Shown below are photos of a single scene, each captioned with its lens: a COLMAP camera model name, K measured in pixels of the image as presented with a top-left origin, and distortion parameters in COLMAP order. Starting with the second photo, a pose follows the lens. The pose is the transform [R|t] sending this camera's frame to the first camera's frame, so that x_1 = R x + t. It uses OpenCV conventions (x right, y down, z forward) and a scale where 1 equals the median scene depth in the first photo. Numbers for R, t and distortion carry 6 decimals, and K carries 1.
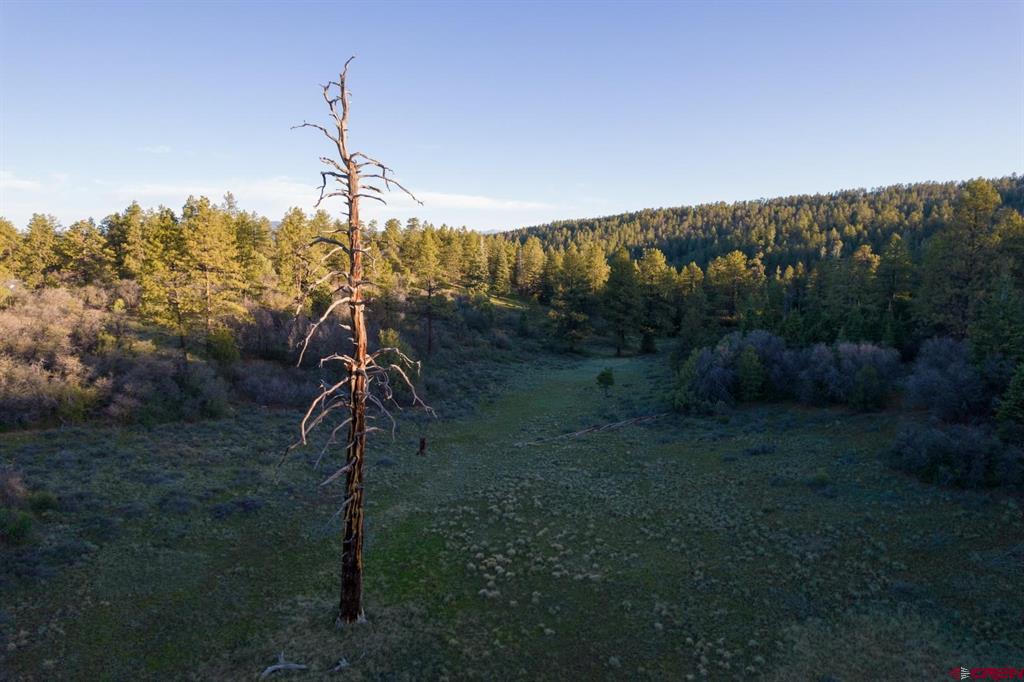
lens RADIAL K [[687.4, 0, 517.1], [0, 687.4, 342.5], [0, 0, 1]] dist [0.095921, -0.039239]
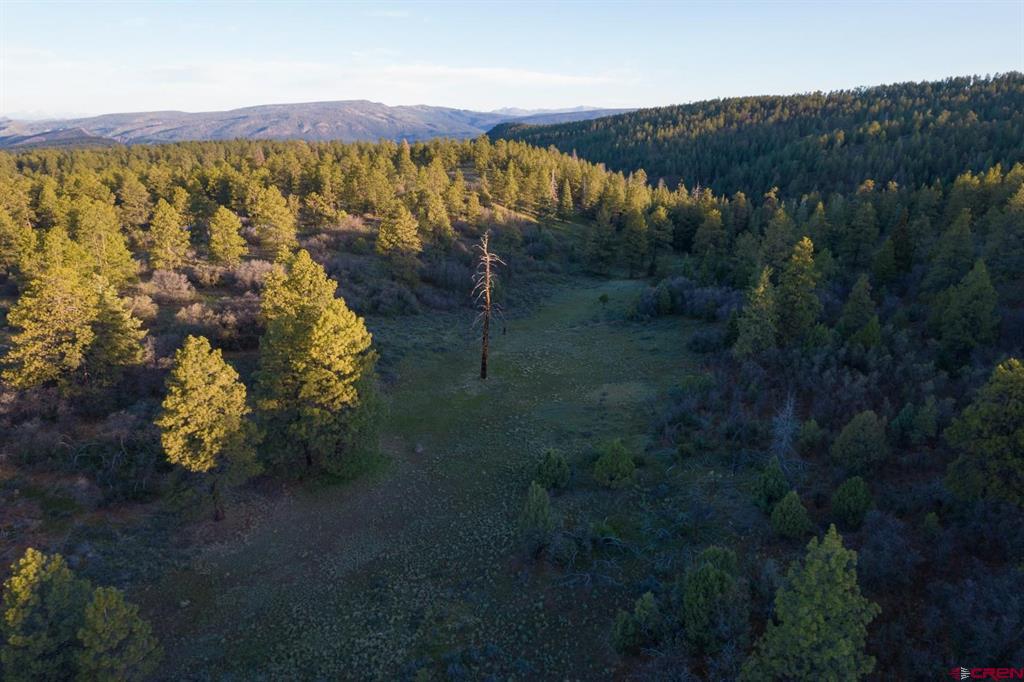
lens RADIAL K [[687.4, 0, 519.5], [0, 687.4, 336.6], [0, 0, 1]] dist [0.095921, -0.039239]
pose [[0.993082, 0.040110, -0.110358, 0.078993], [-0.022673, 0.987663, 0.154945, -0.088992], [0.115212, -0.151371, 0.981740, -0.593714]]
